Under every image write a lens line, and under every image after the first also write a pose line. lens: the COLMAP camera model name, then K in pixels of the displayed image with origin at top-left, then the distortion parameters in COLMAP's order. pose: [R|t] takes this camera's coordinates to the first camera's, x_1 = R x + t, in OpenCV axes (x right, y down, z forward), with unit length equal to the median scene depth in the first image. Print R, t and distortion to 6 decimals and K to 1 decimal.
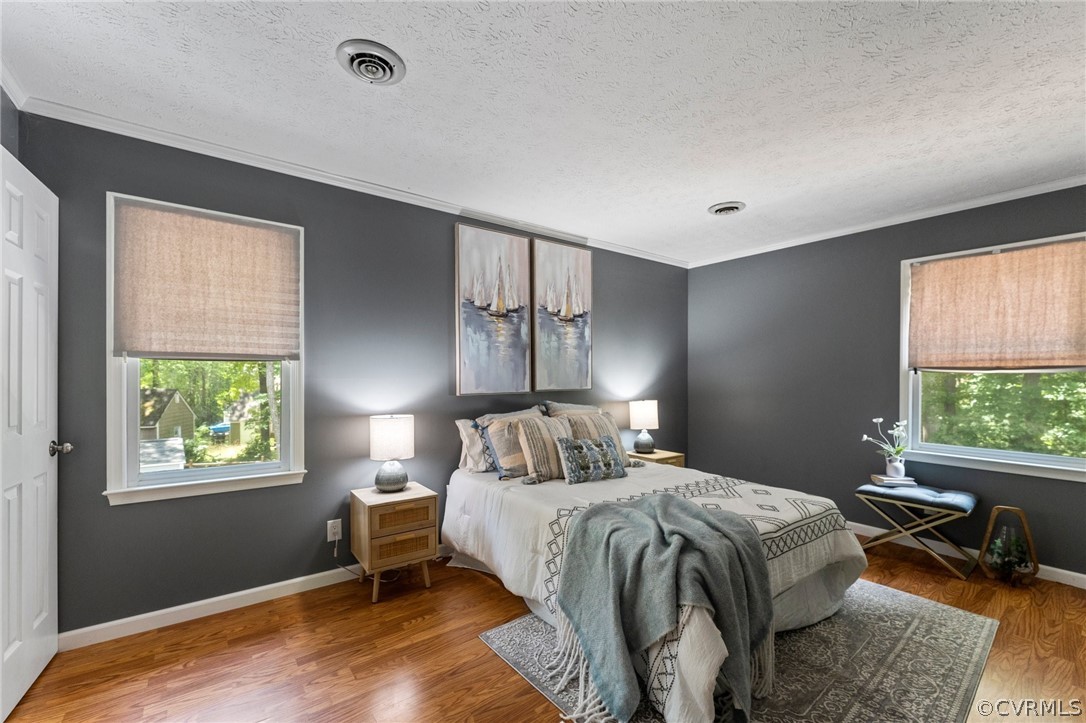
lens RADIAL K [[452.6, 0, 552.3], [0, 452.6, 388.2], [0, 0, 1]] dist [-0.006513, 0.002365]
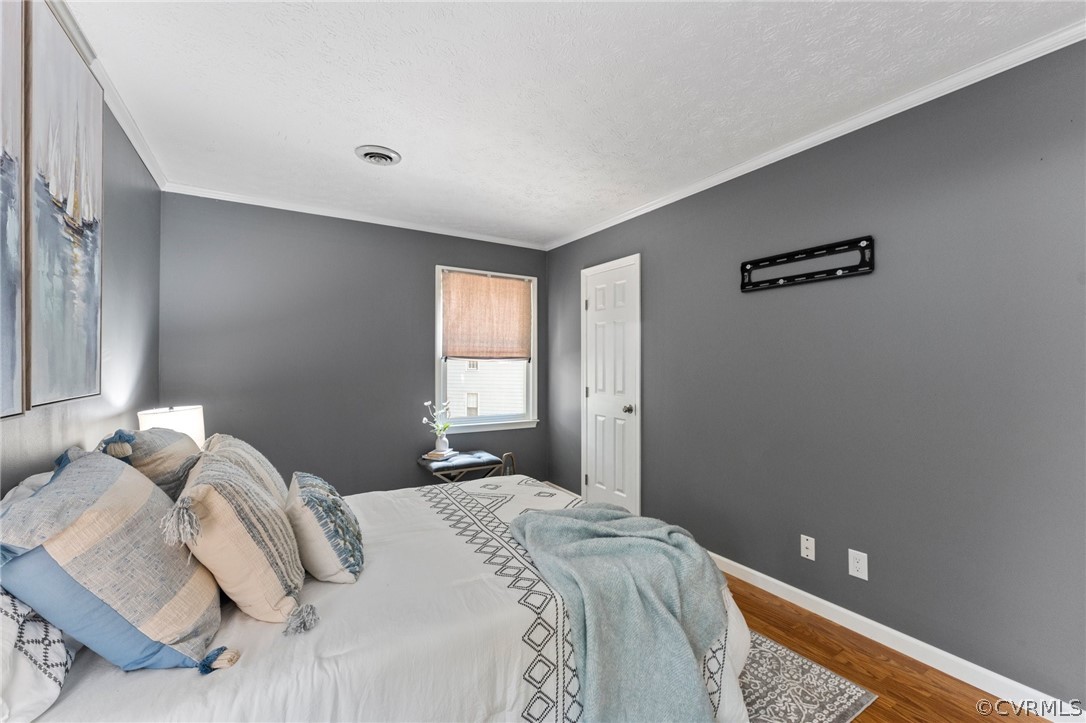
lens RADIAL K [[452.6, 0, 543.0], [0, 452.6, 360.3], [0, 0, 1]] dist [-0.006513, 0.002365]
pose [[0.117513, 0.004306, 0.993062, -0.376741], [0.025210, 0.999655, -0.007318, -0.020672], [-0.992751, 0.025895, 0.117363, 0.621659]]
